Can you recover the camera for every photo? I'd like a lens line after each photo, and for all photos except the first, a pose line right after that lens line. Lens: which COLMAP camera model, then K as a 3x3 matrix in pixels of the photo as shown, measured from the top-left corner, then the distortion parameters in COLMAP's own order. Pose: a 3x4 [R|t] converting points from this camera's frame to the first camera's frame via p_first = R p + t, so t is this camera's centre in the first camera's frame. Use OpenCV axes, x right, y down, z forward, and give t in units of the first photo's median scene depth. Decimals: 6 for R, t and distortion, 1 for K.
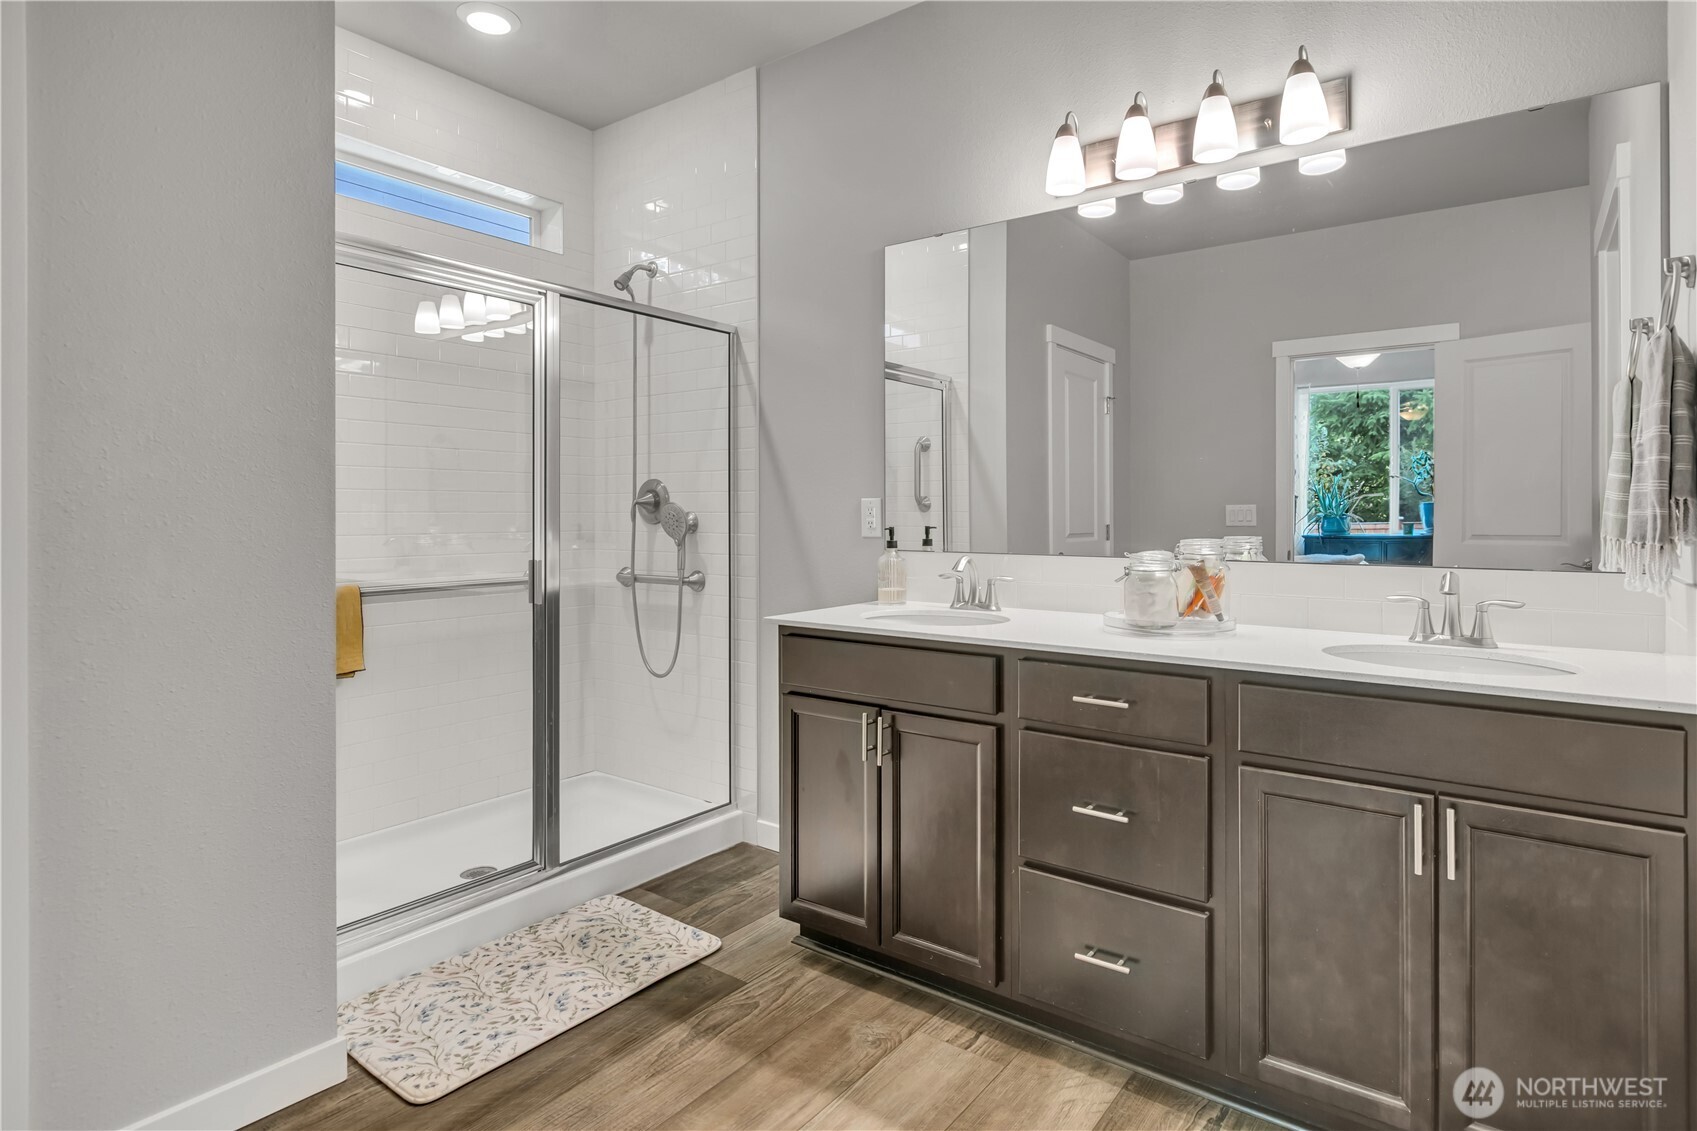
lens RADIAL K [[889.8, 0, 850.3], [0, 889.8, 515.2], [0, 0, 1]] dist [-0.001283, -0.000026]
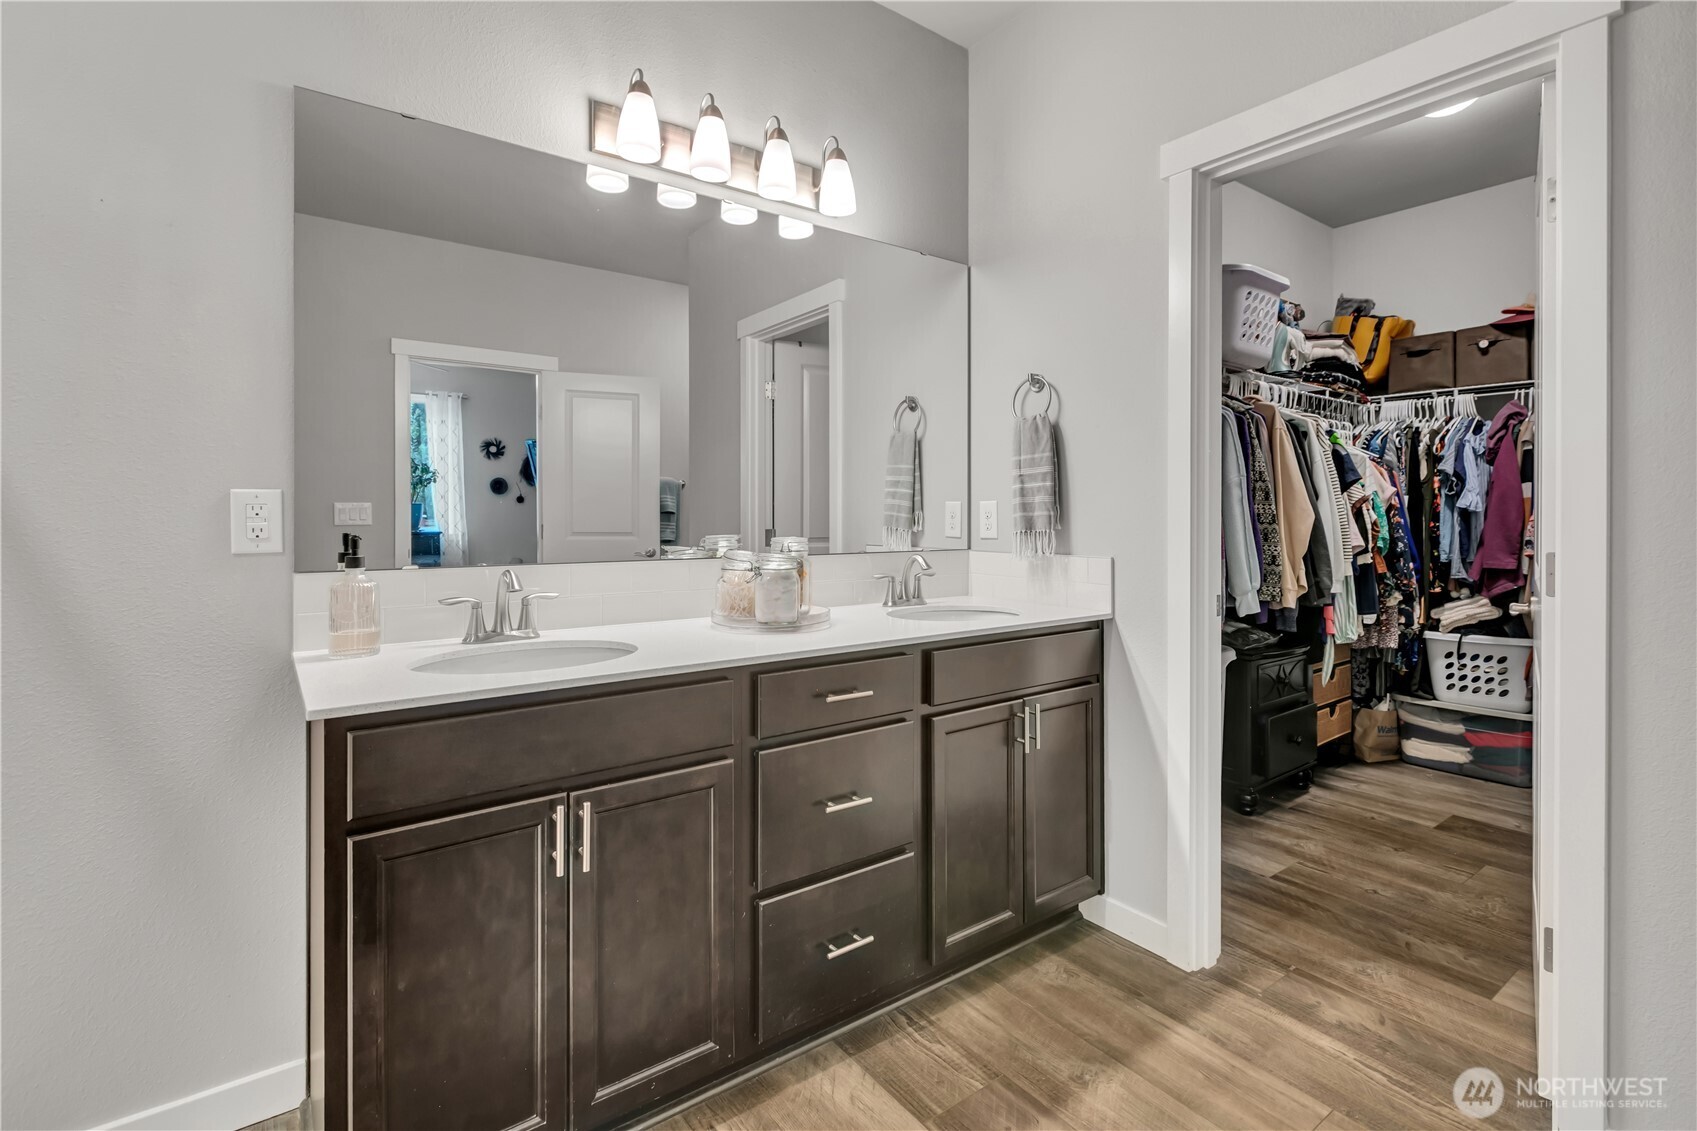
lens RADIAL K [[796.5, 0, 850.4], [0, 796.5, 515.7], [0, 0, 1]] dist [0.001265, 0.000185]
pose [[0.280652, -0.001781, 0.959808, -0.529846], [-0.000375, 0.999998, 0.001966, -0.002334], [-0.959809, -0.000912, 0.280651, 0.642214]]
